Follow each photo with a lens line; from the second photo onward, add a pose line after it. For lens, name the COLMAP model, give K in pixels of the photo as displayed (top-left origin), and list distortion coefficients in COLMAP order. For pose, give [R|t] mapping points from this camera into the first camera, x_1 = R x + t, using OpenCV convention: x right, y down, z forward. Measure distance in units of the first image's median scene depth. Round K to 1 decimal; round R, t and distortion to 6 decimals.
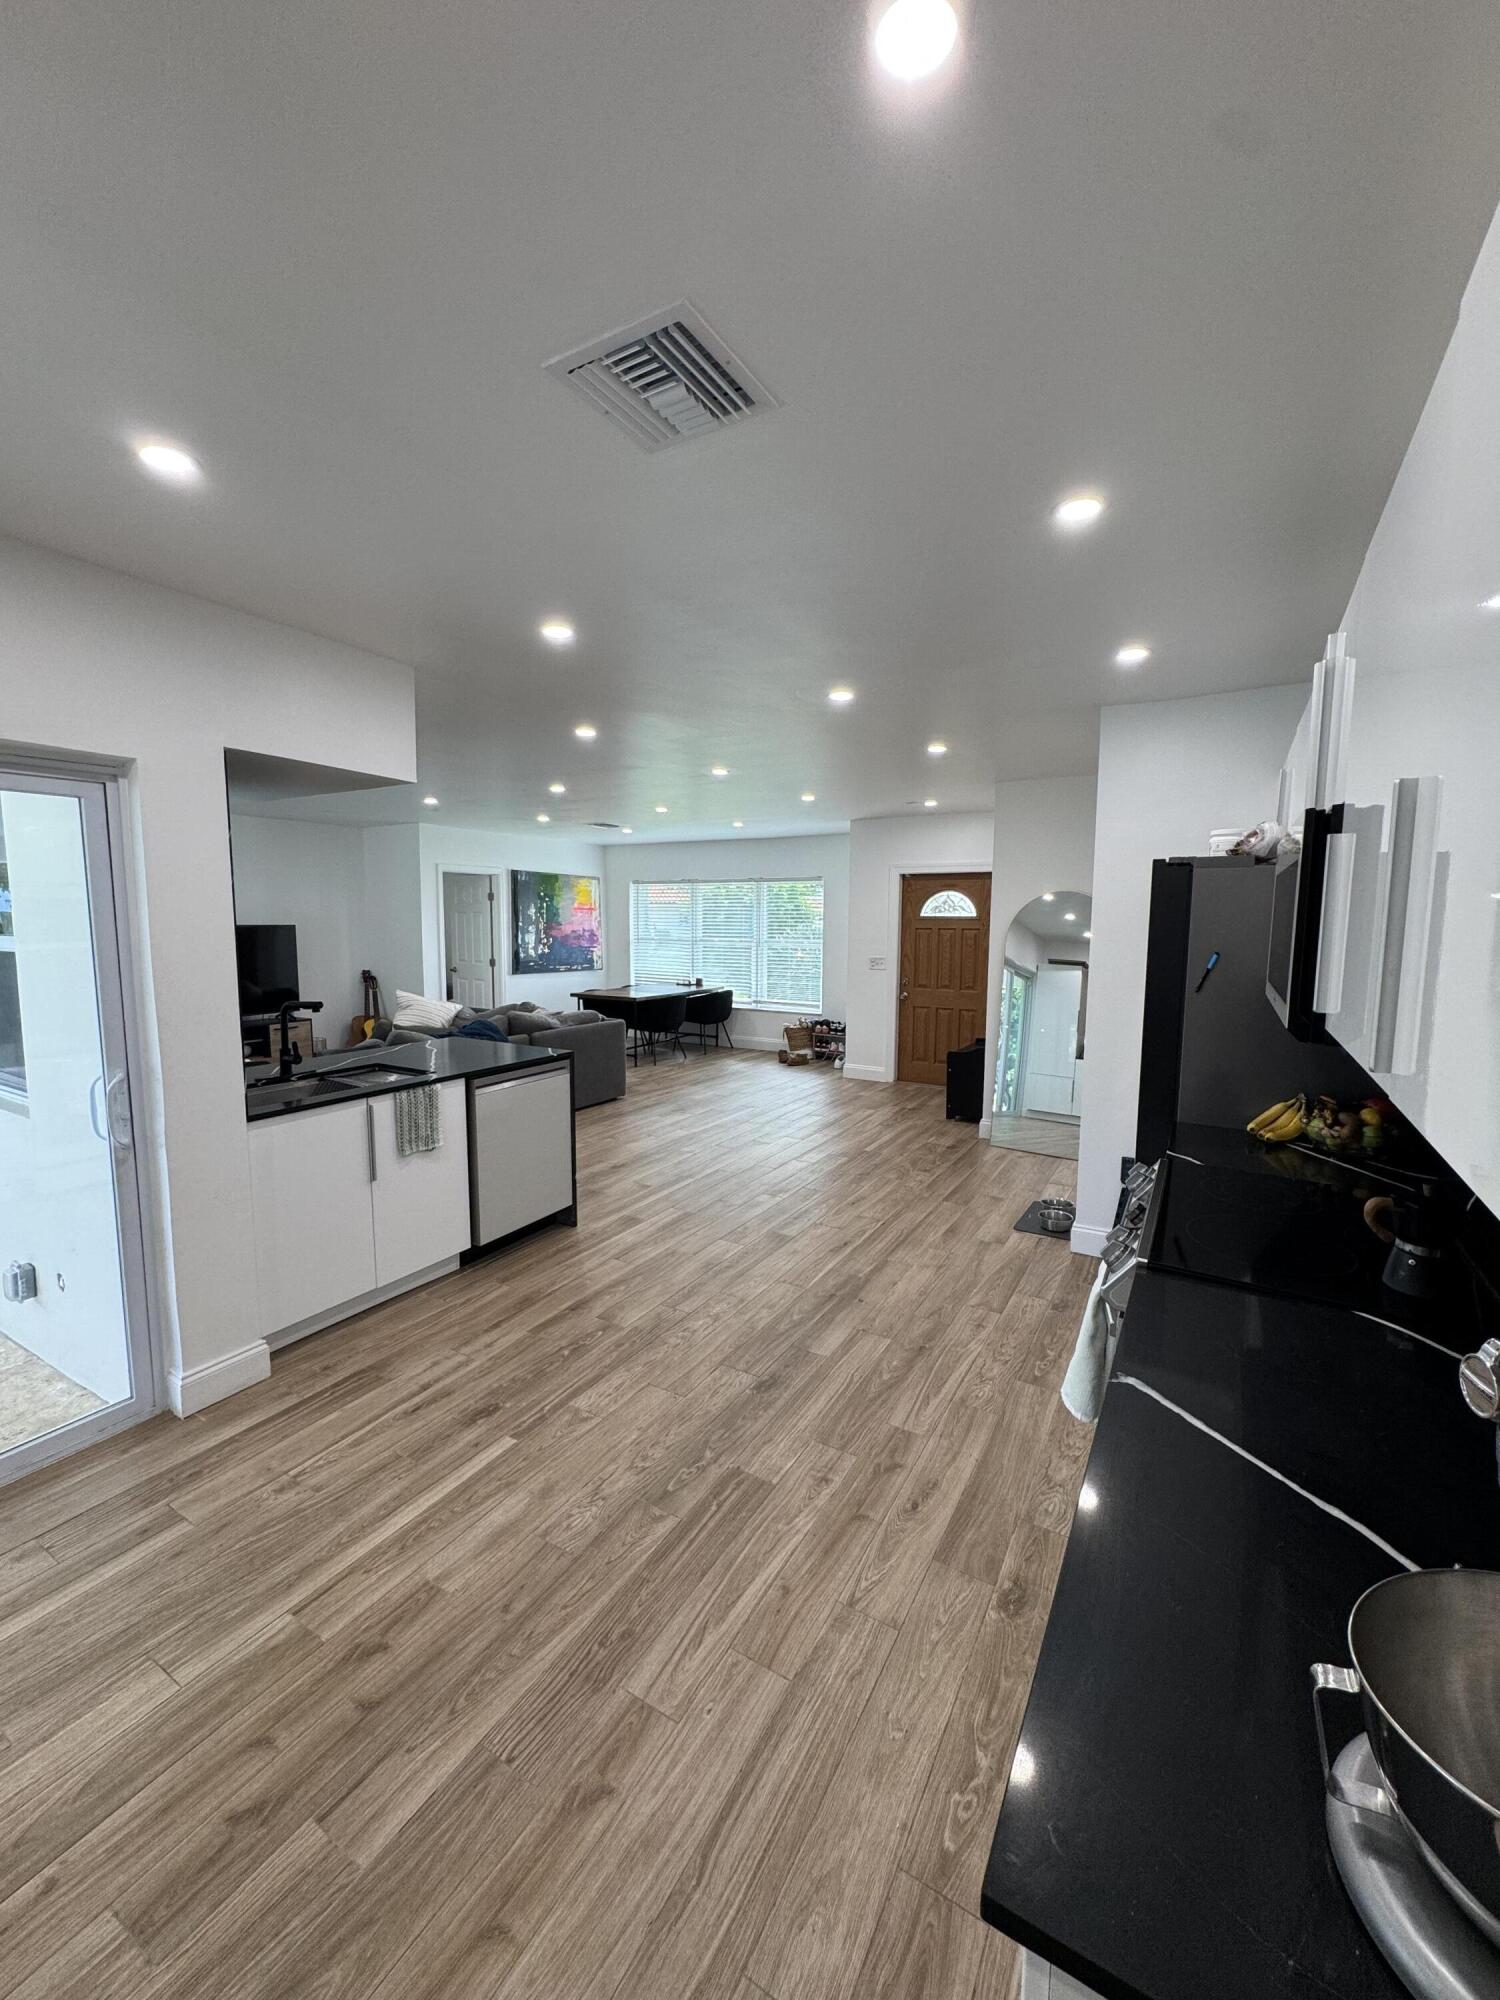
lens RADIAL K [[797.2, 0, 749.4], [0, 797.2, 998.3], [0, 0, 1]] dist [-0.003613, 0.000947]
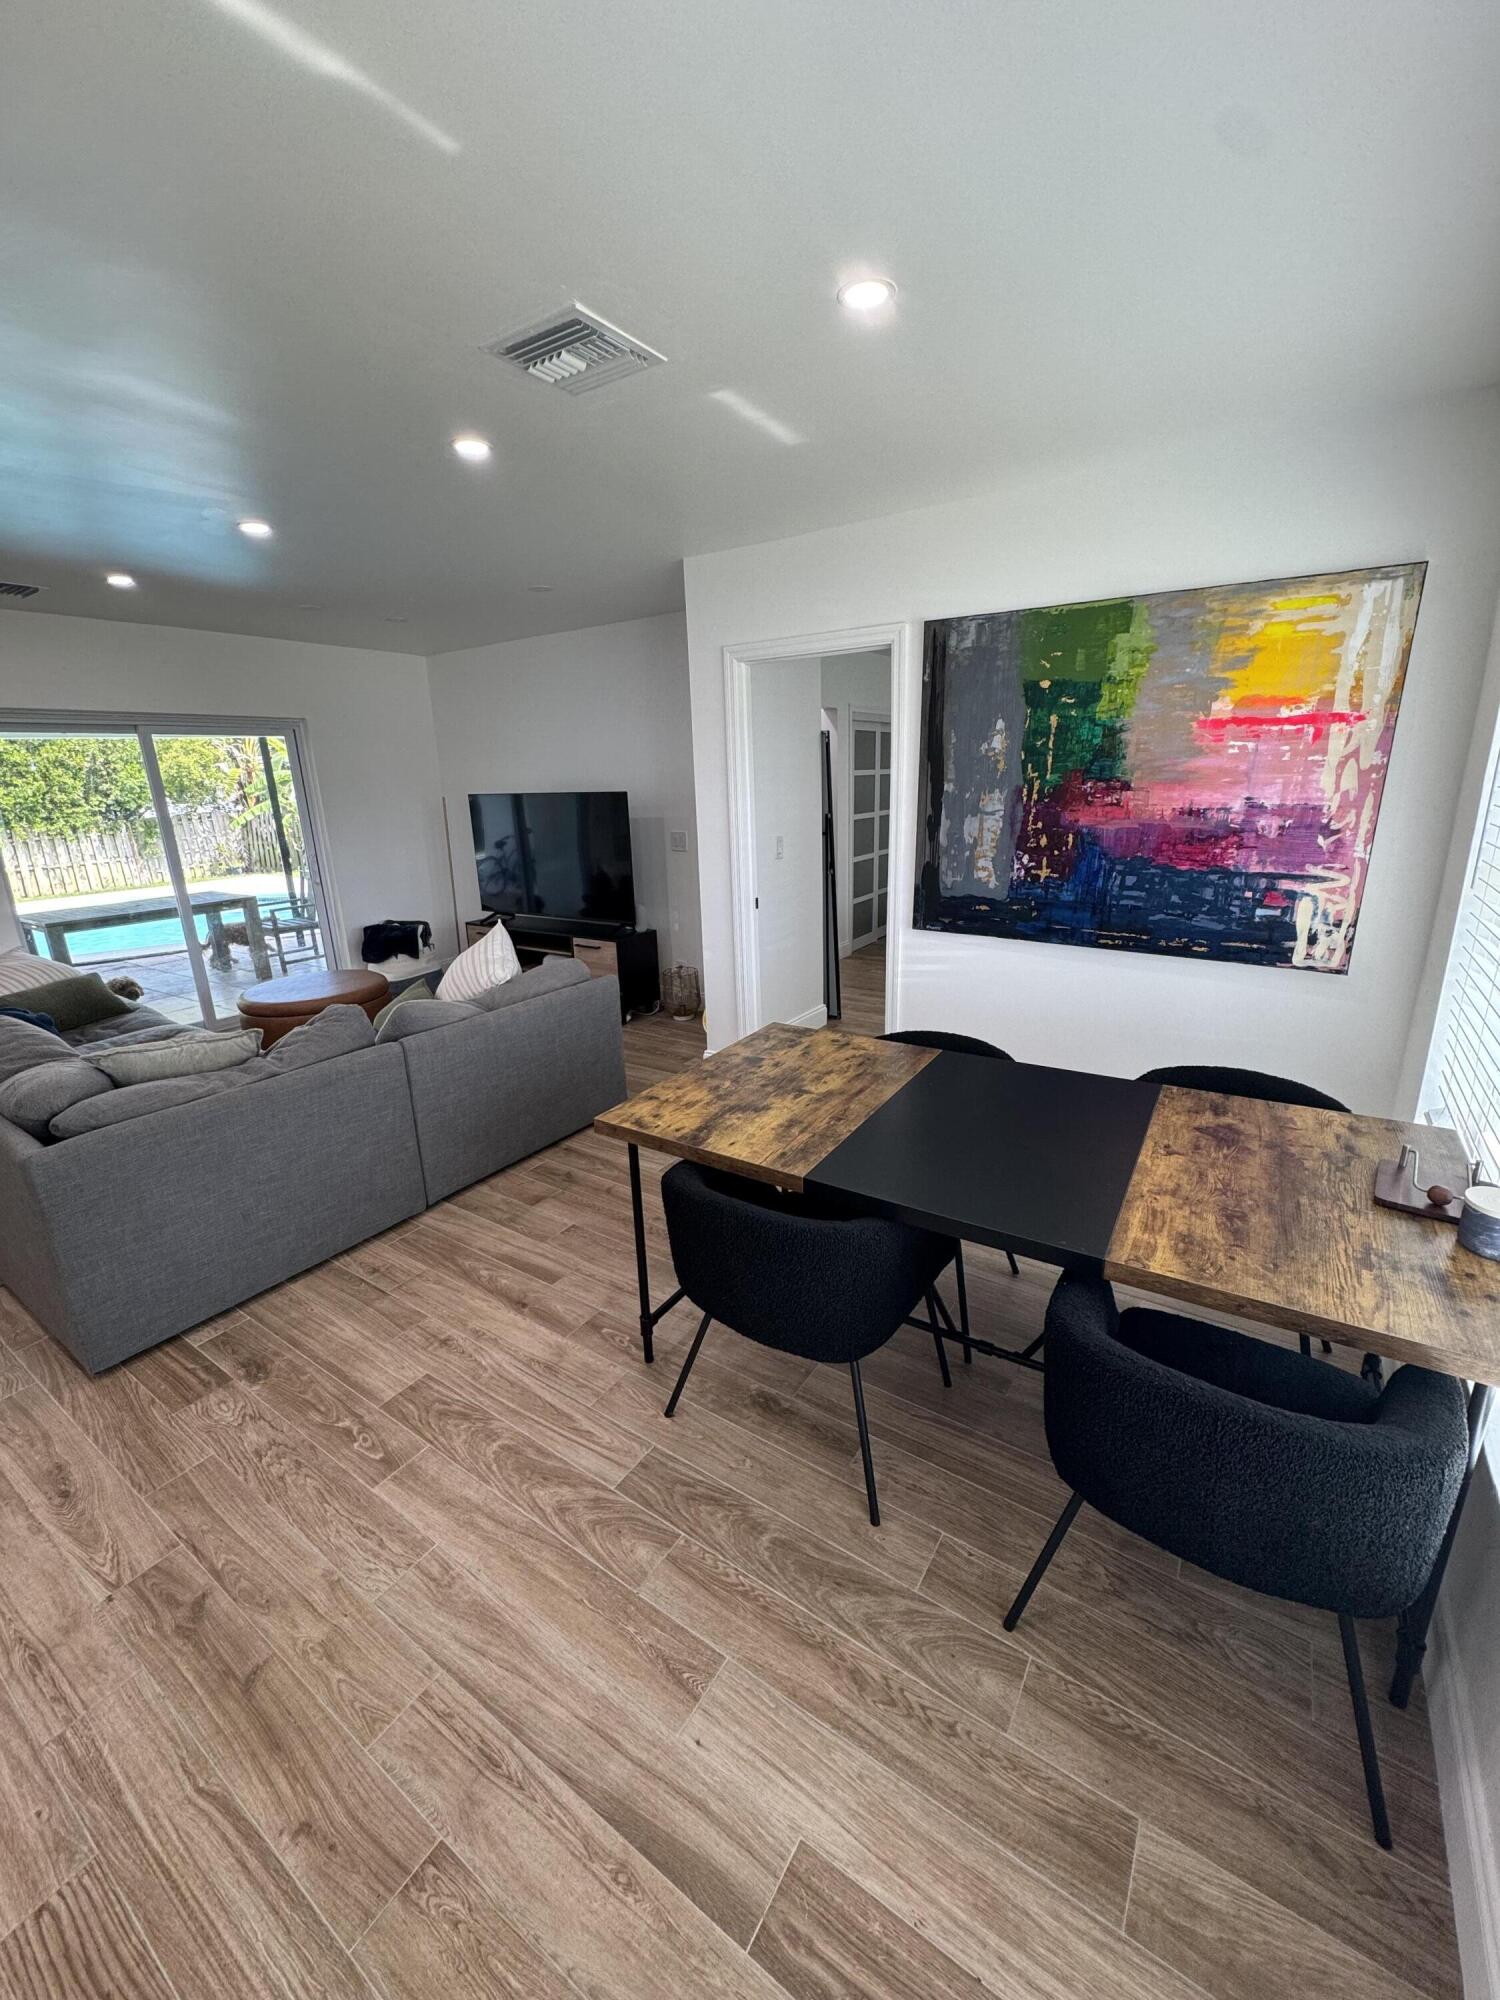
lens RADIAL K [[797.2, 0, 752.8], [0, 797.2, 998.8], [0, 0, 1]] dist [-0.003613, 0.000947]
pose [[-0.050763, 0.268103, -0.962052, 0.182620], [-0.070480, 0.959930, 0.271231, -0.242929], [0.996221, 0.081574, -0.029833, 2.437715]]
